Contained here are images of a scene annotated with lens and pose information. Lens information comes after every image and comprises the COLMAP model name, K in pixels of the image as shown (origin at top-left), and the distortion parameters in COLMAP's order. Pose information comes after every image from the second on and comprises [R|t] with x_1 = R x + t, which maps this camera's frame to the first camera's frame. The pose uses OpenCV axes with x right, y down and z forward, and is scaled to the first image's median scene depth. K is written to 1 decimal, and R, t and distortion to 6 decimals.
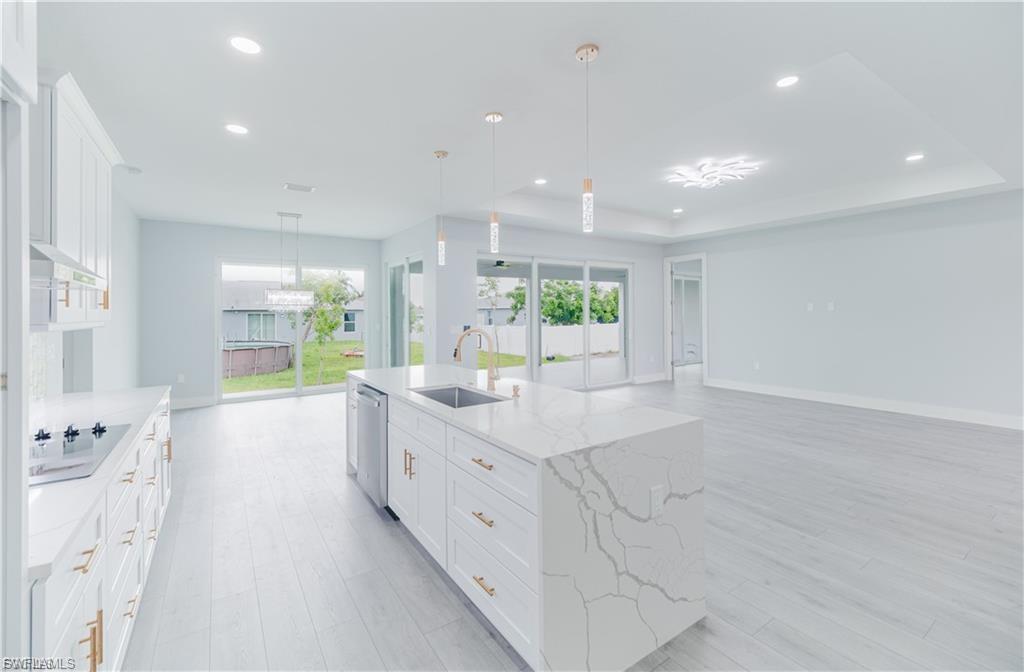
lens RADIAL K [[433.8, 0, 509.2], [0, 433.8, 314.1], [0, 0, 1]] dist [0.002252, 0.000293]
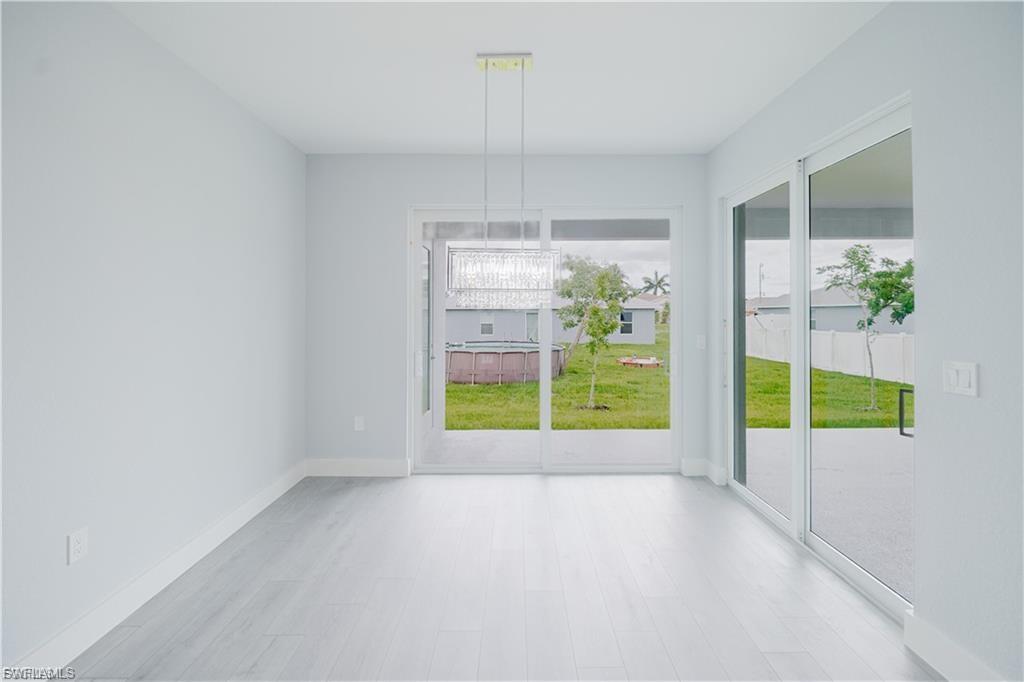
lens RADIAL K [[421.5, 0, 515.2], [0, 421.5, 322.3], [0, 0, 1]] dist [0.000976, 0.000017]
pose [[0.823469, 0.015552, -0.567148, -0.099976], [-0.004187, 0.999764, 0.021336, 0.000321], [0.567346, -0.015195, 0.823339, 0.245643]]
